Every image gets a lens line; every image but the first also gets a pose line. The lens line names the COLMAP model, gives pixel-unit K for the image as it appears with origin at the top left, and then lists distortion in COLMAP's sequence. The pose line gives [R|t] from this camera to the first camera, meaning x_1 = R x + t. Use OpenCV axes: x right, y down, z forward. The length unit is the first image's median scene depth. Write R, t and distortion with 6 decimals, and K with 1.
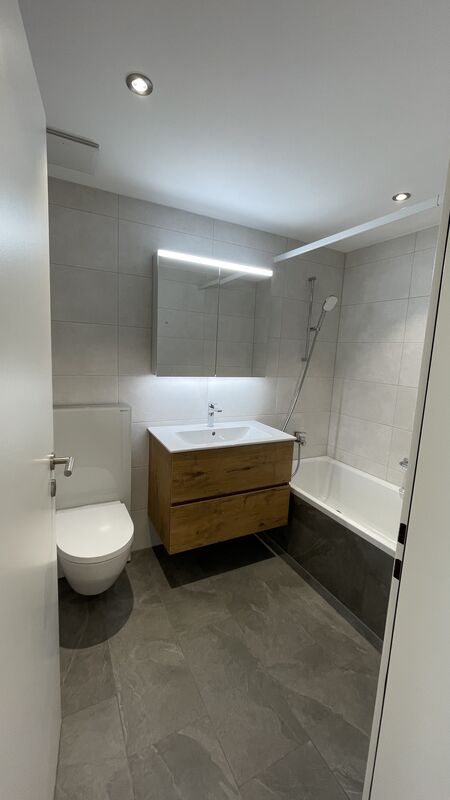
lens RADIAL K [[326.1, 0, 227.3], [0, 326.1, 399.9], [0, 0, 1]] dist [0.009754, 0.000551]
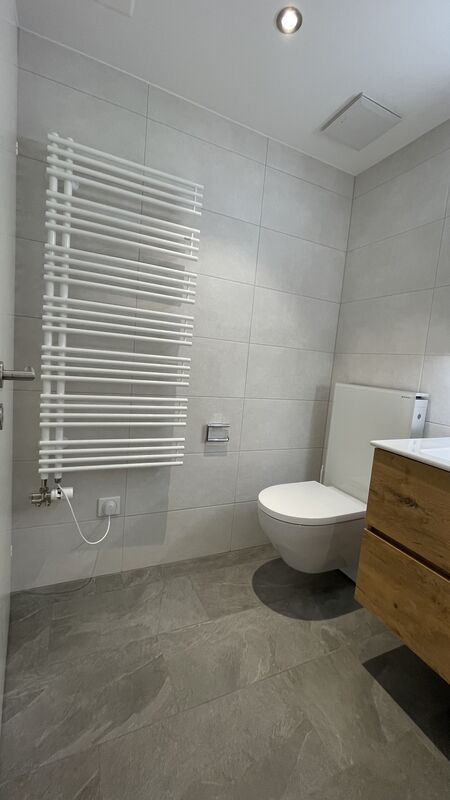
lens RADIAL K [[326.1, 0, 227.5], [0, 326.1, 398.0], [0, 0, 1]] dist [0.009754, 0.000551]
pose [[-0.040642, 0.058254, -0.997474, 0.493148], [-0.238505, 0.968875, 0.066301, 0.089510], [0.970291, 0.240597, -0.025483, 0.670465]]
